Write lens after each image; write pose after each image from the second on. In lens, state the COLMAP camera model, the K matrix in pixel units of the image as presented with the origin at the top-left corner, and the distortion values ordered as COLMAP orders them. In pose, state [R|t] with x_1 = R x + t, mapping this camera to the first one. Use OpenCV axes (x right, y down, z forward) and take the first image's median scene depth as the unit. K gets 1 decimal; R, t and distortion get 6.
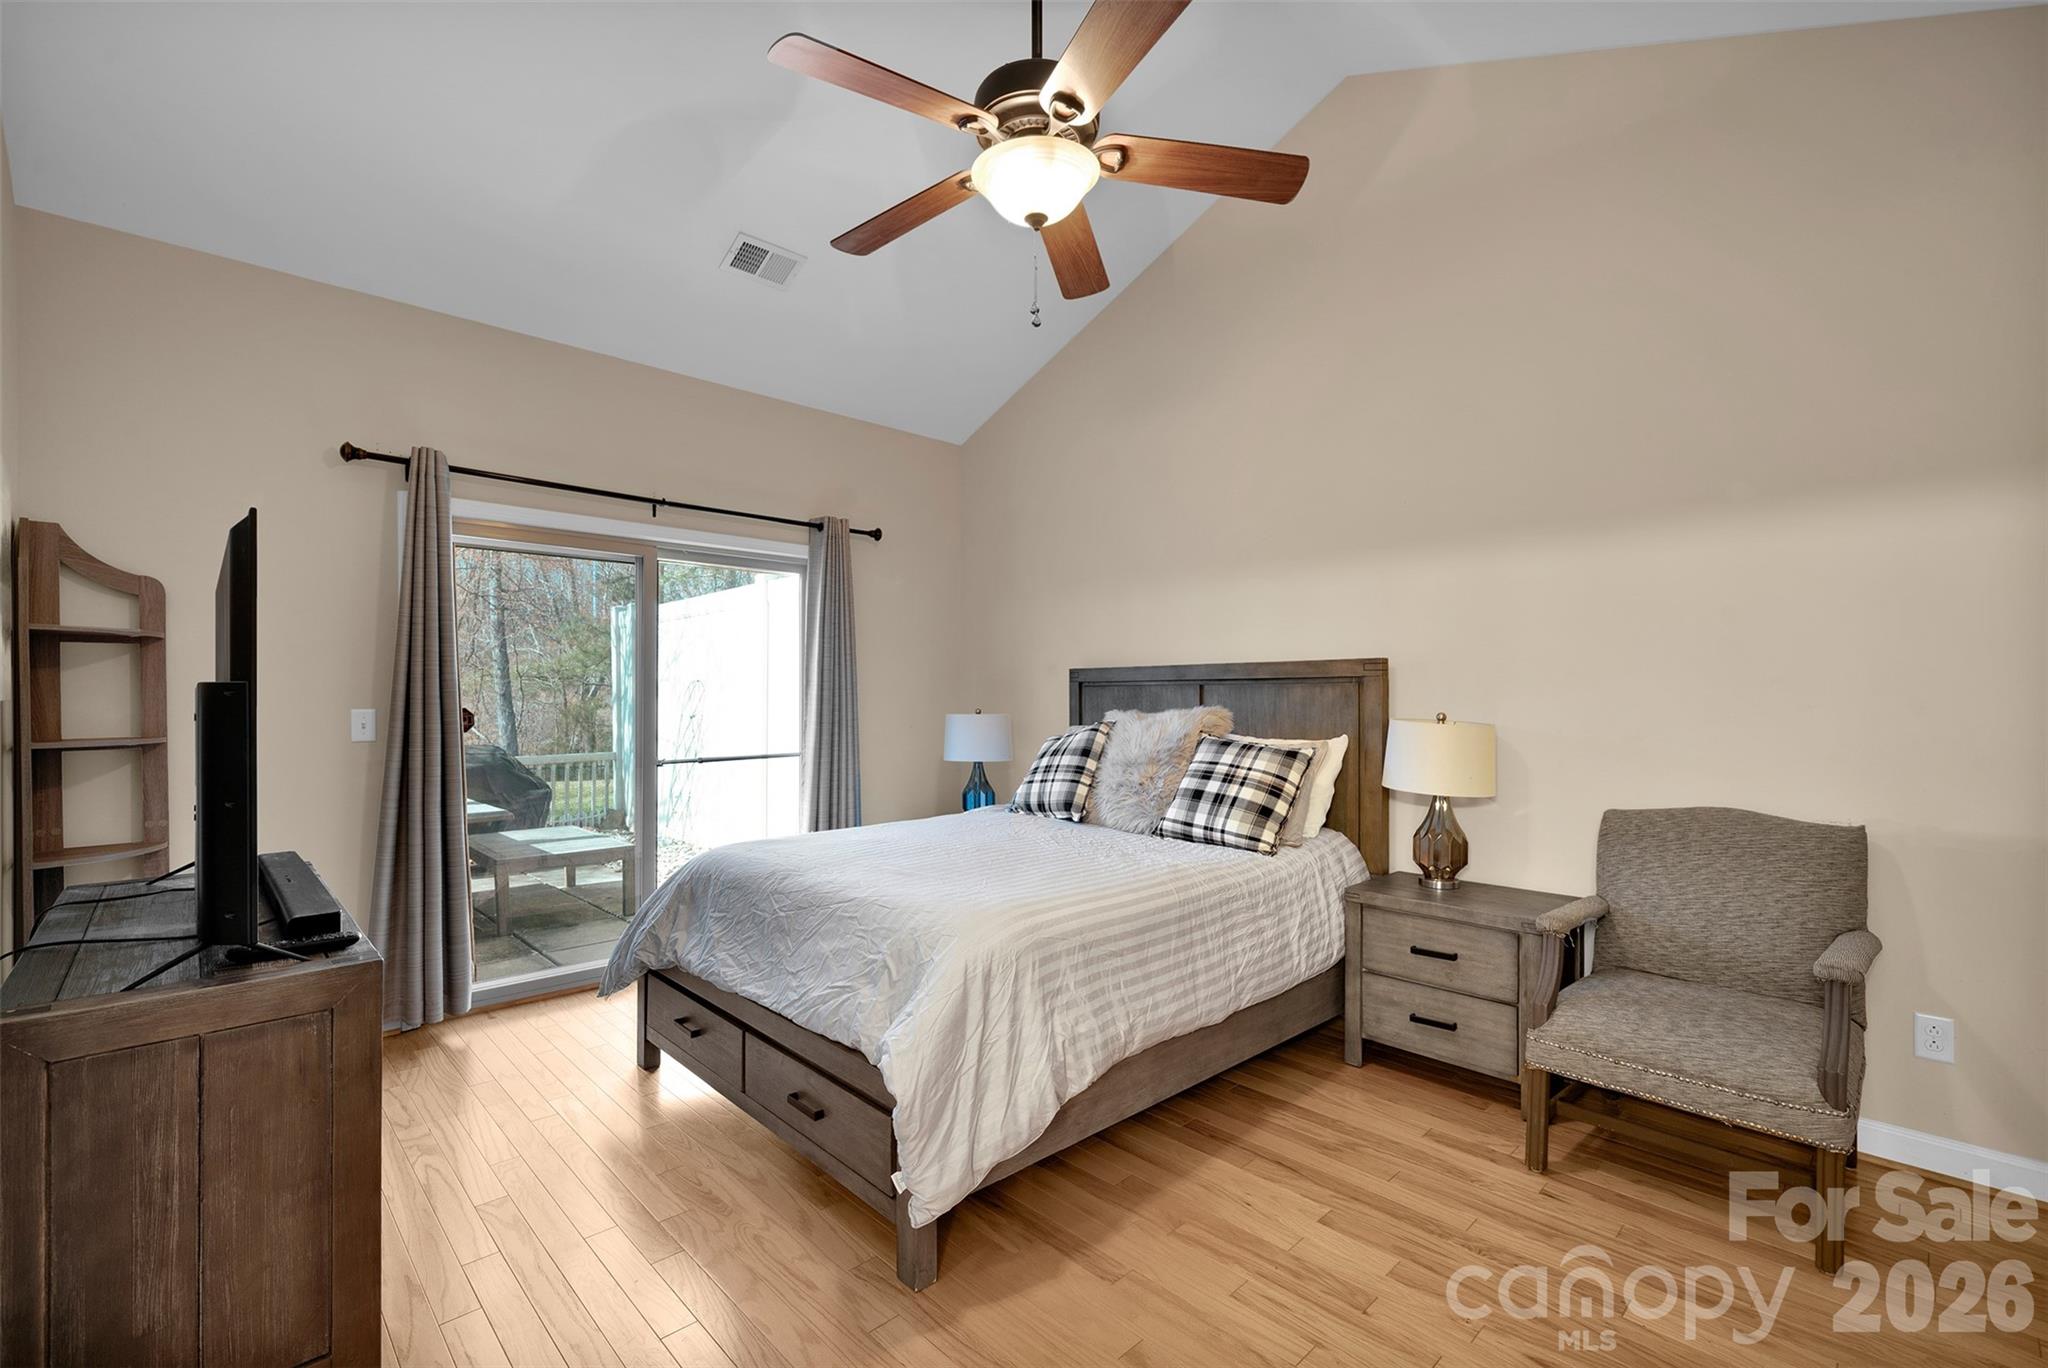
lens RADIAL K [[875.3, 0, 1026.2], [0, 875.3, 698.8], [0, 0, 1]] dist [-0.000308, -0.000004]
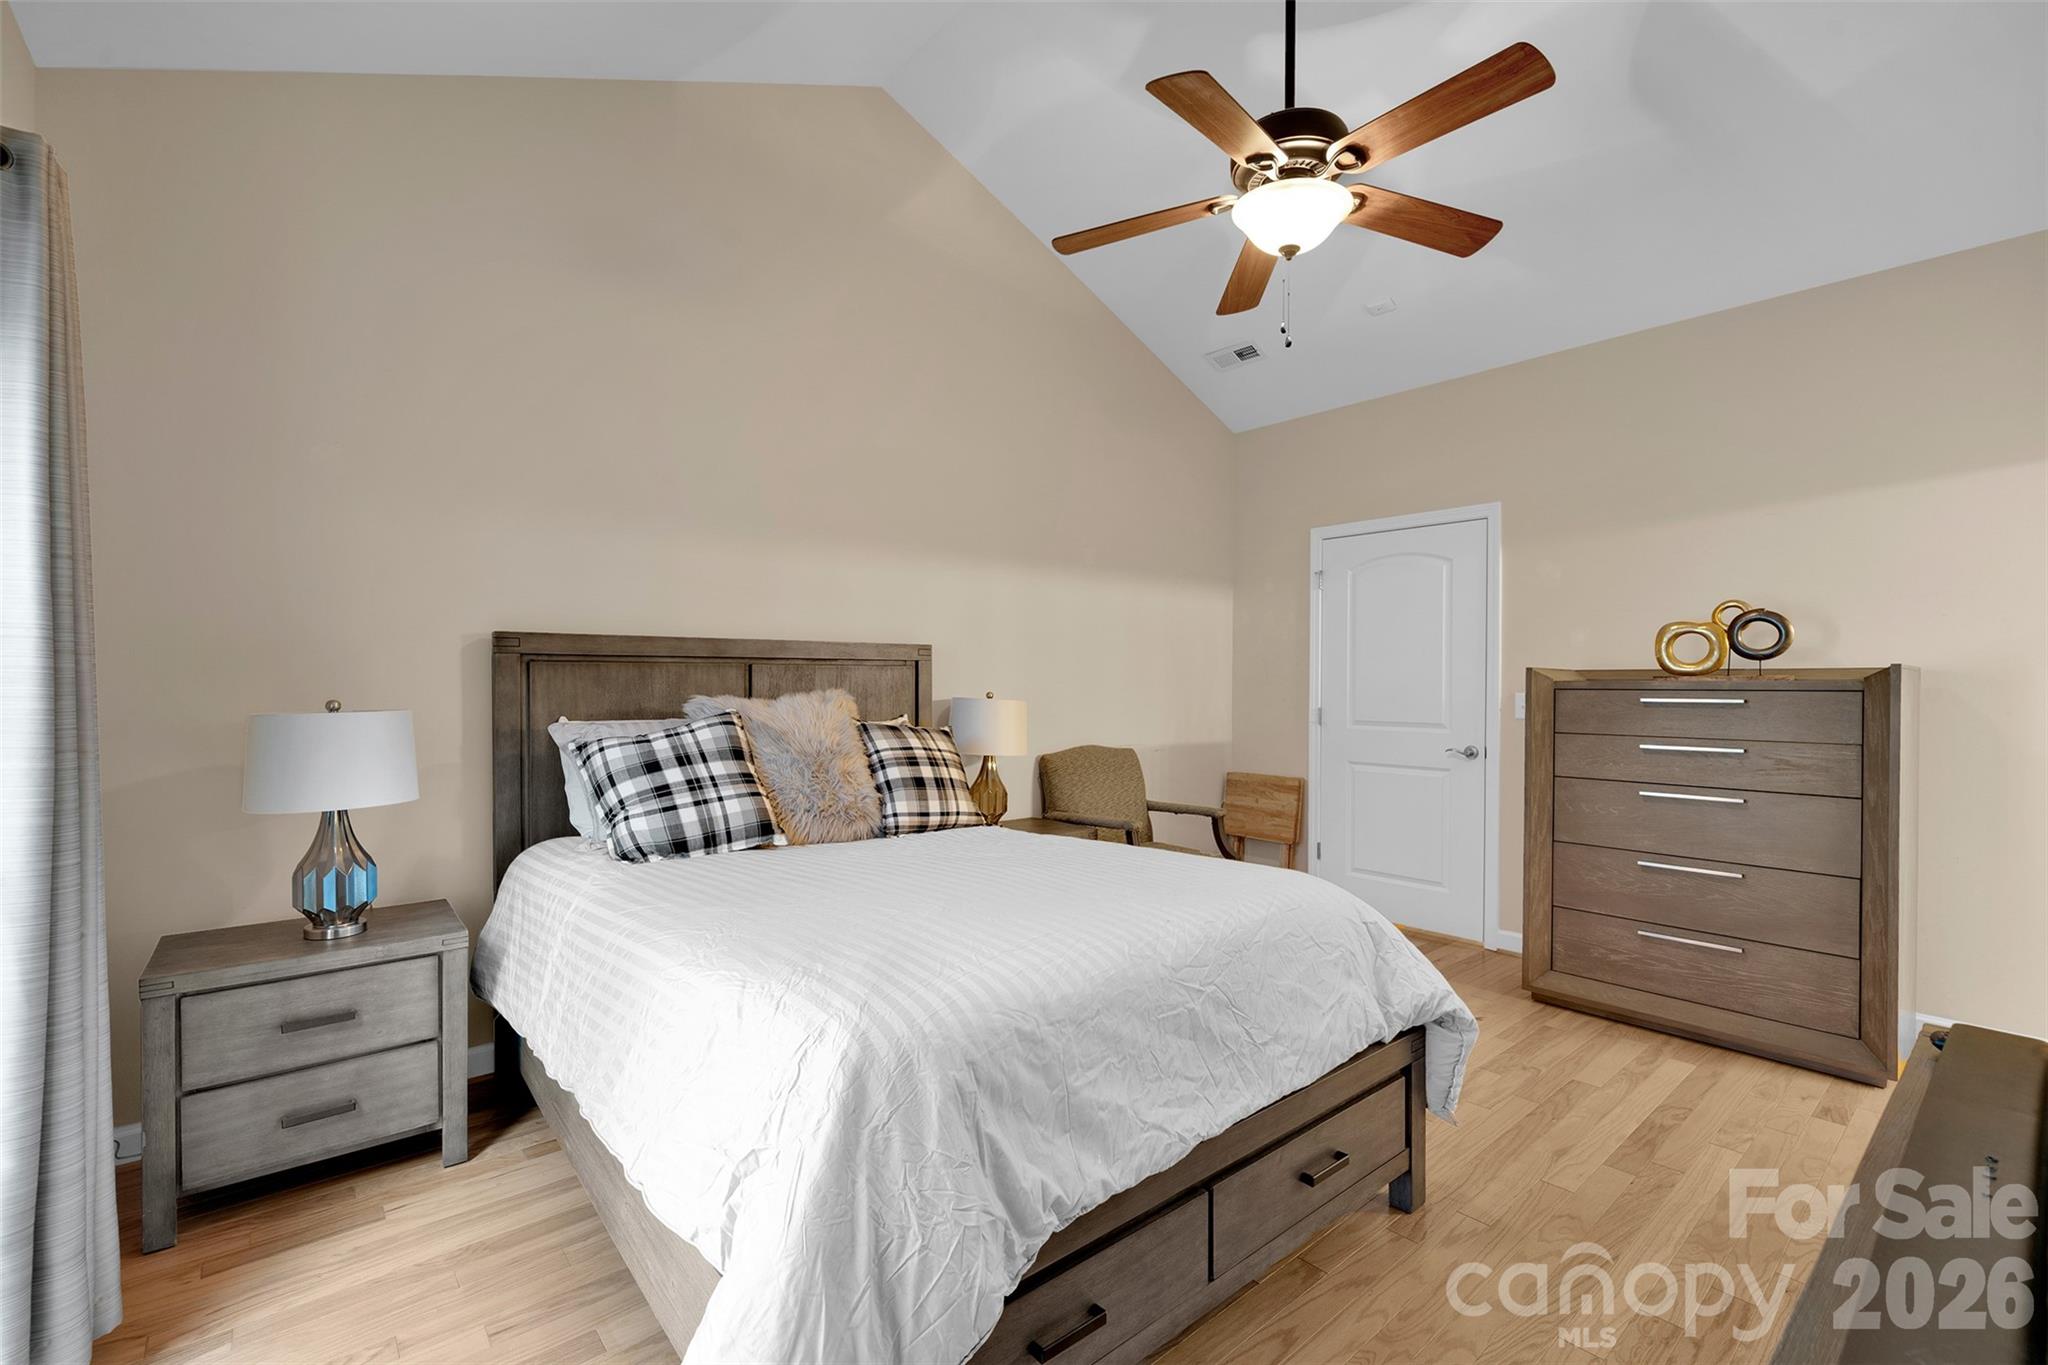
lens RADIAL K [[885.4, 0, 1011.6], [0, 885.4, 686.2], [0, 0, 1]] dist [-0.000201, -0.000038]
pose [[0.079763, -0.004291, 0.996805, -0.748328], [0.000997, 0.999991, 0.004225, 0.002125], [-0.996813, 0.000657, 0.079767, 0.826690]]
